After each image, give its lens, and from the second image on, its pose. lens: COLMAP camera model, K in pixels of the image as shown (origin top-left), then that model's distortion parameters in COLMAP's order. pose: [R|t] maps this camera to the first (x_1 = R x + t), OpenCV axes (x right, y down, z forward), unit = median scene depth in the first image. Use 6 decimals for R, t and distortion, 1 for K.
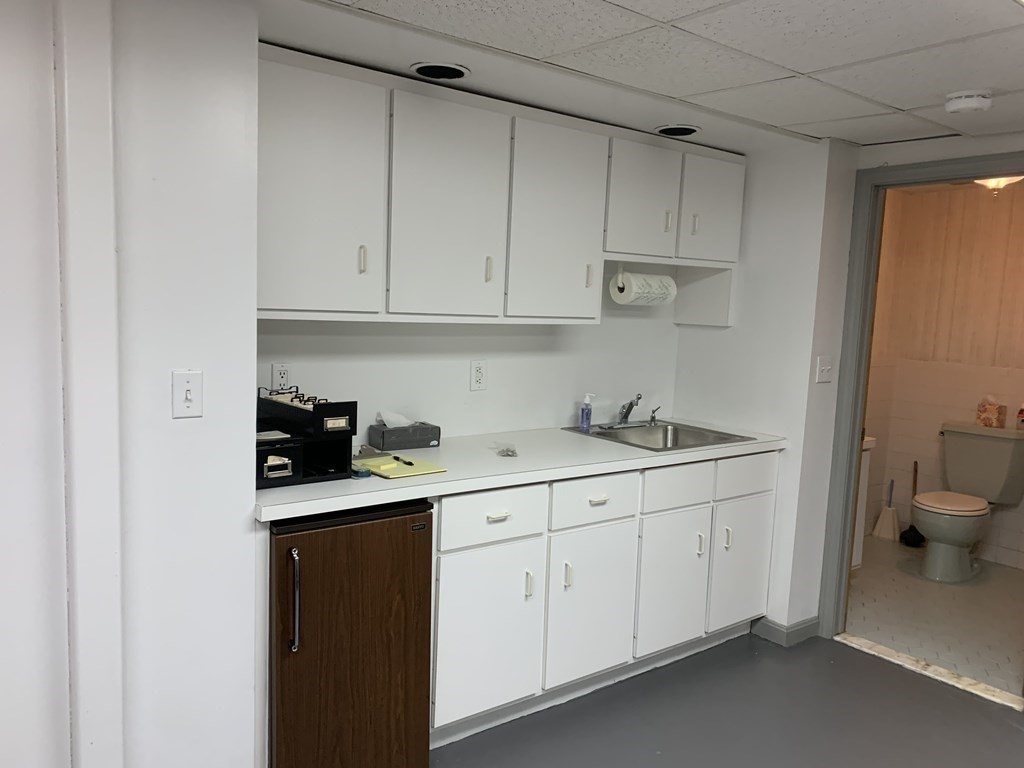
lens RADIAL K [[776.1, 0, 511.8], [0, 776.1, 385.0], [0, 0, 1]] dist [0.045654, -0.047179]
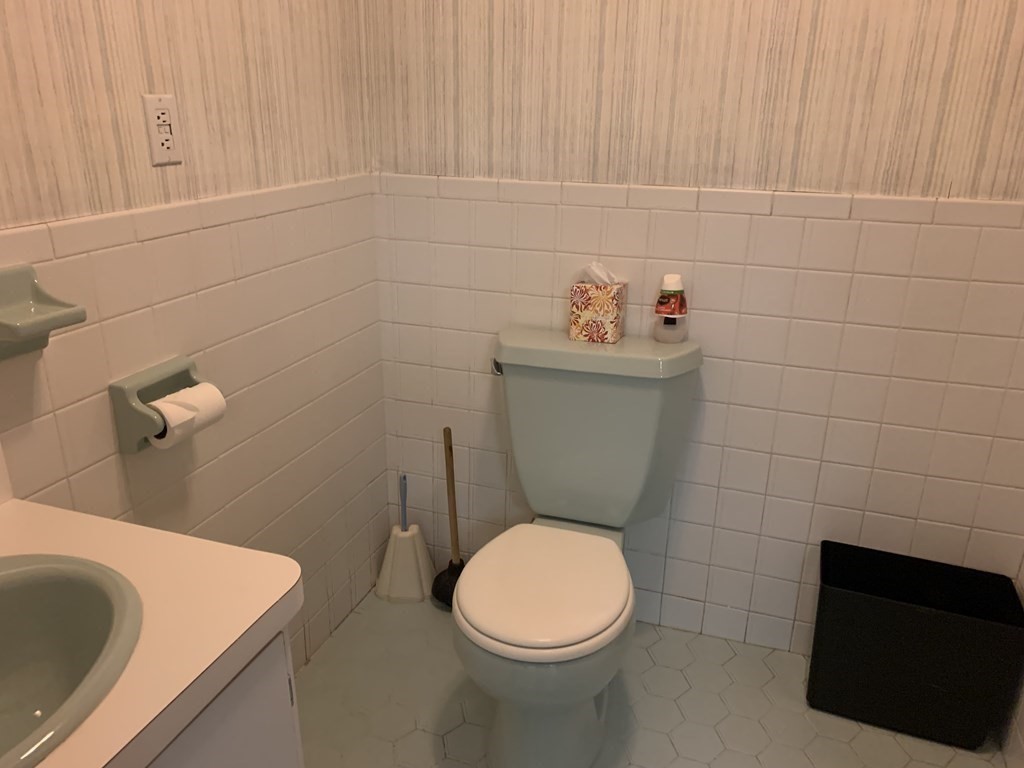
lens RADIAL K [[776.1, 0, 511.0], [0, 776.1, 385.0], [0, 0, 1]] dist [0.045654, -0.047179]
pose [[0.841939, -0.213035, 0.495736, 0.368212], [0.082578, 0.958808, 0.271785, -0.036707], [-0.533216, -0.187890, 0.824851, 0.688960]]
